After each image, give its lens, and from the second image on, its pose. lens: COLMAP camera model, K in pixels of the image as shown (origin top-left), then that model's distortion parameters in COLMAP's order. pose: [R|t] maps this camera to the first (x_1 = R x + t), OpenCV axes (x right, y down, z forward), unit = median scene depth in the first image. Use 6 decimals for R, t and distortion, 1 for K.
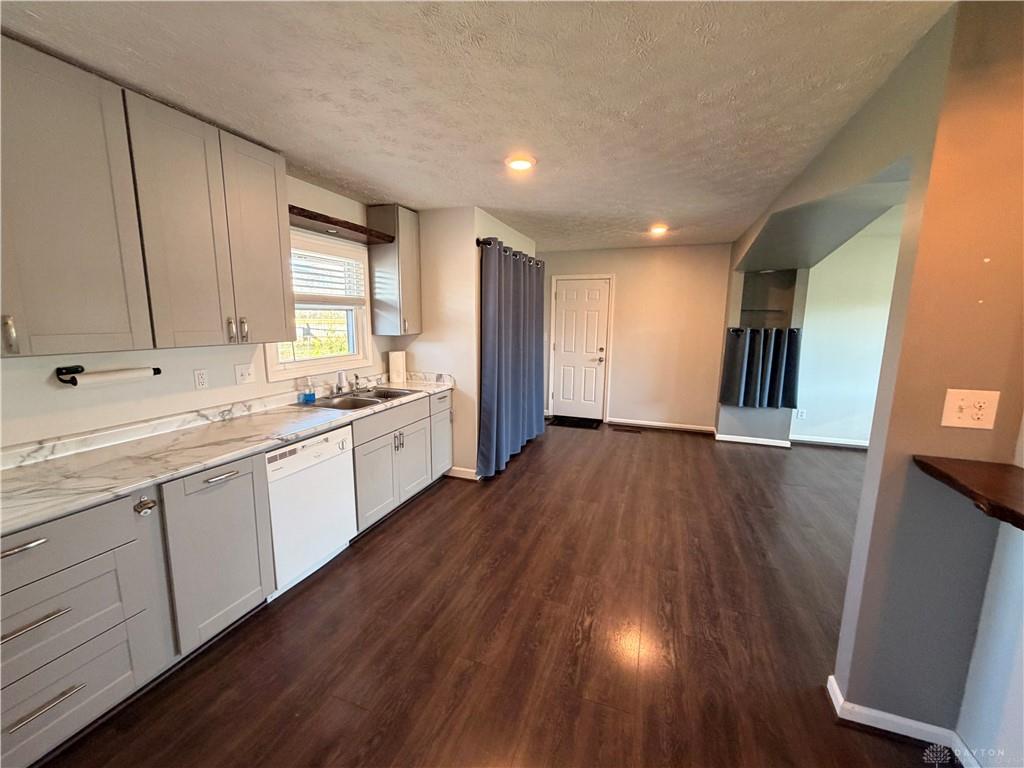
lens RADIAL K [[412.6, 0, 512.0], [0, 412.6, 384.0], [0, 0, 1]] dist [0.002685, 0.000358]
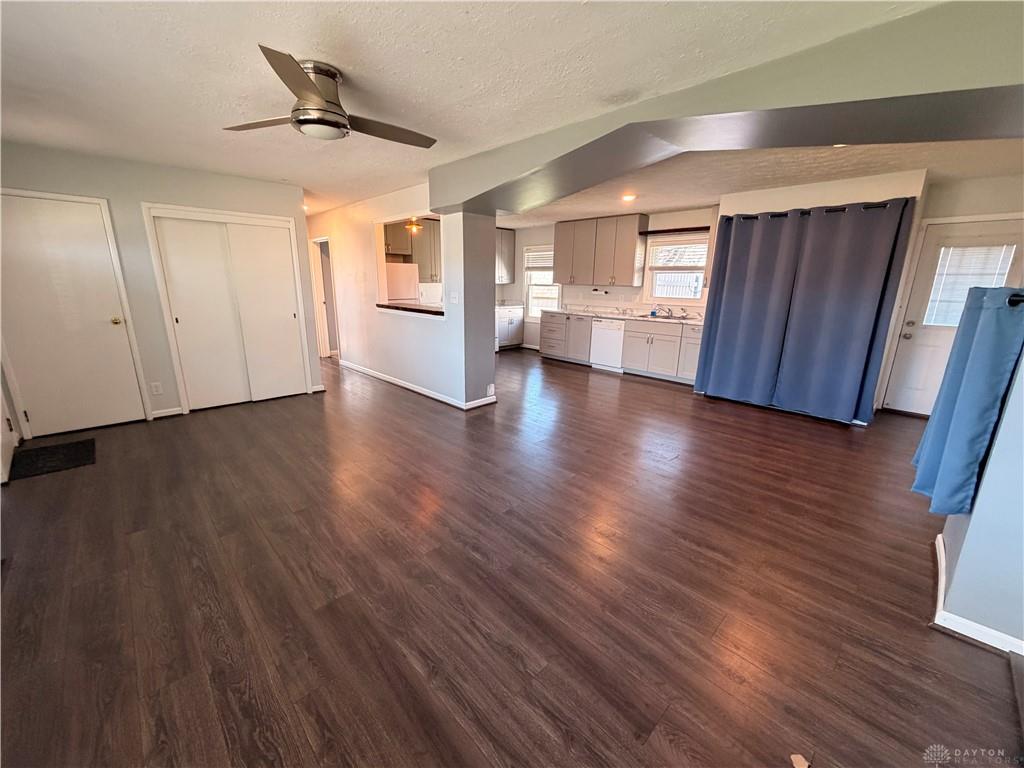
lens RADIAL K [[412.6, 0, 512.0], [0, 412.6, 384.0], [0, 0, 1]] dist [0.002685, 0.000358]
pose [[-0.446246, 0.206450, -0.870771, 1.141569], [-0.153295, 0.941010, 0.301662, -0.099230], [0.881683, 0.268101, -0.388274, 0.788597]]
